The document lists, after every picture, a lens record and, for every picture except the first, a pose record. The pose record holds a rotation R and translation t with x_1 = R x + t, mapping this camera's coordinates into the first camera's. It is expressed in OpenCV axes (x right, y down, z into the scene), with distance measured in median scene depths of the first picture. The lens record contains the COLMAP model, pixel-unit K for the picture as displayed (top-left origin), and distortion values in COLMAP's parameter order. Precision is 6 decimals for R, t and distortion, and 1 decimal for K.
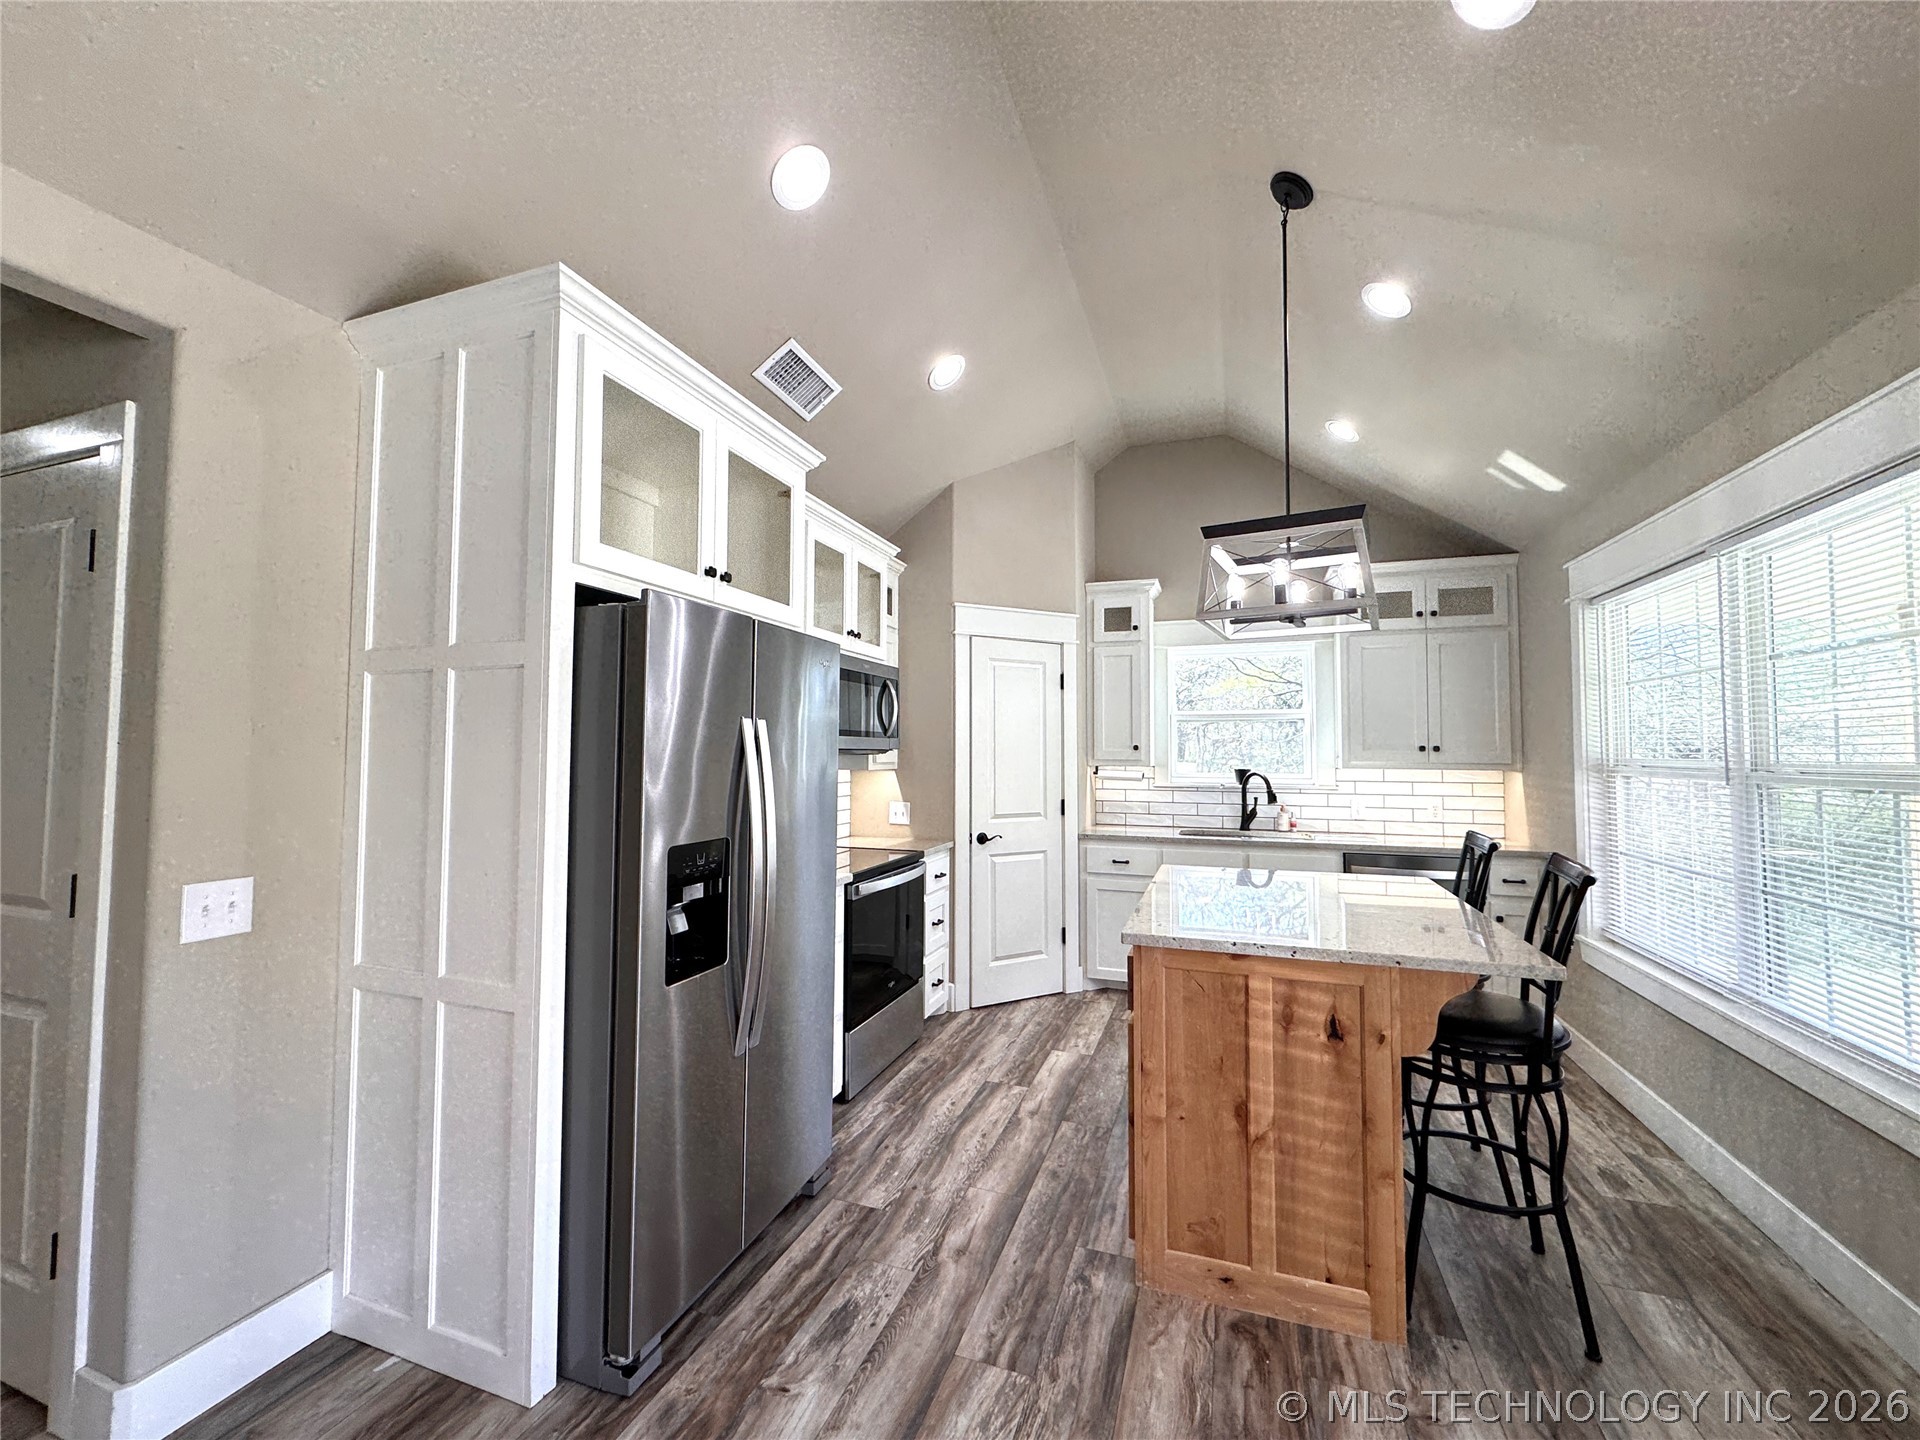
lens RADIAL K [[764.7, 0, 960.8], [0, 764.7, 719.2], [0, 0, 1]] dist [-0.002862, 0.000273]
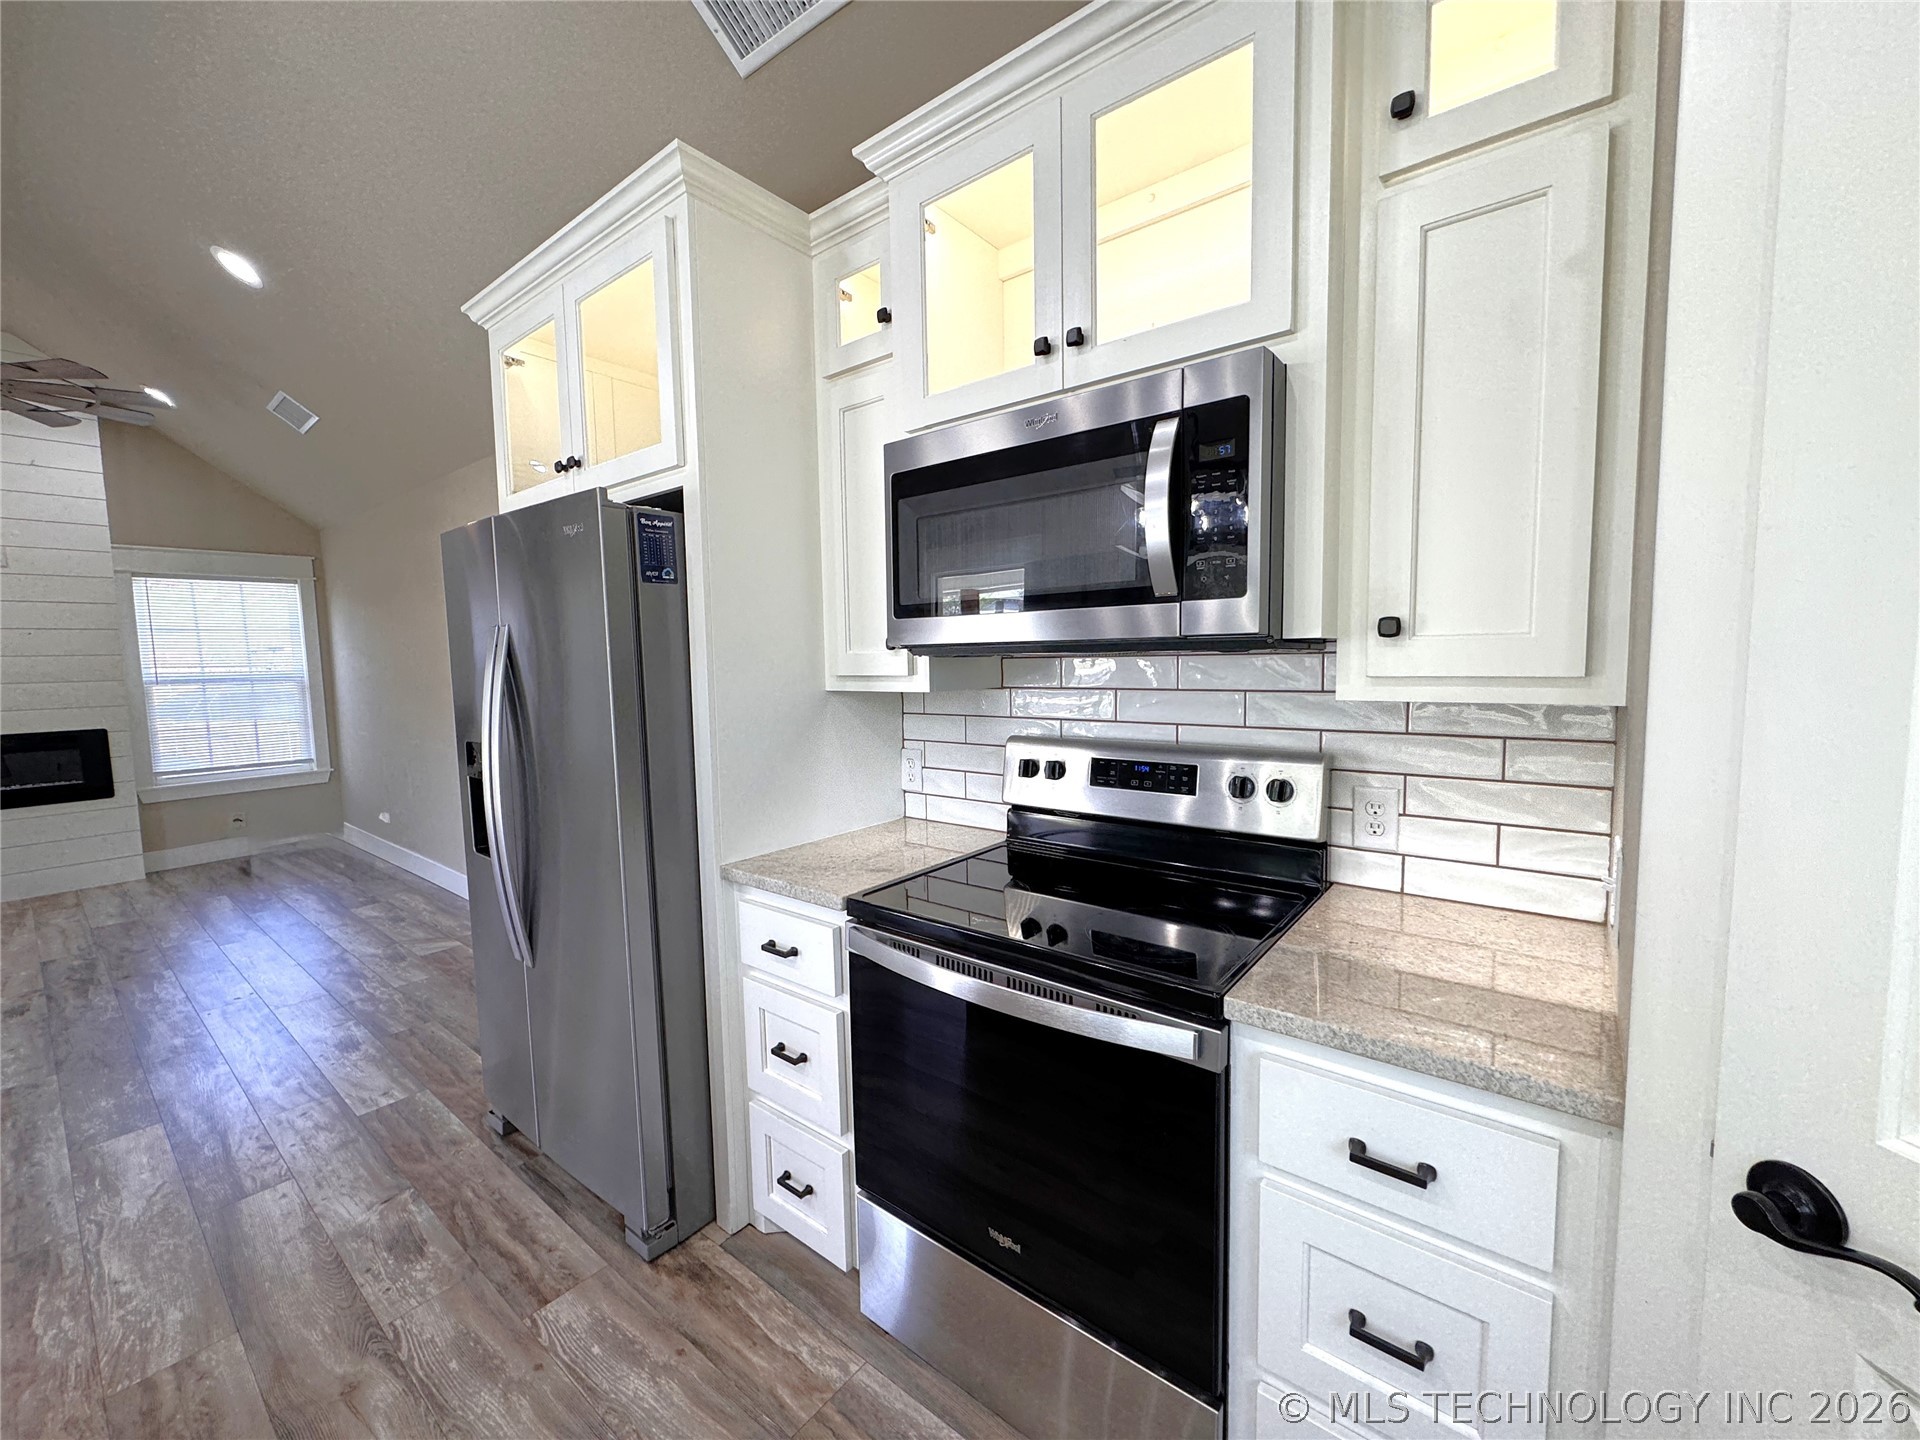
lens RADIAL K [[764.7, 0, 959.3], [0, 764.7, 718.8], [0, 0, 1]] dist [-0.002862, 0.000273]
pose [[-0.324865, 0.080361, -0.942340, 0.350349], [0.058826, 0.996171, 0.064672, 0.068645], [0.943929, -0.034424, -0.328349, 1.470429]]
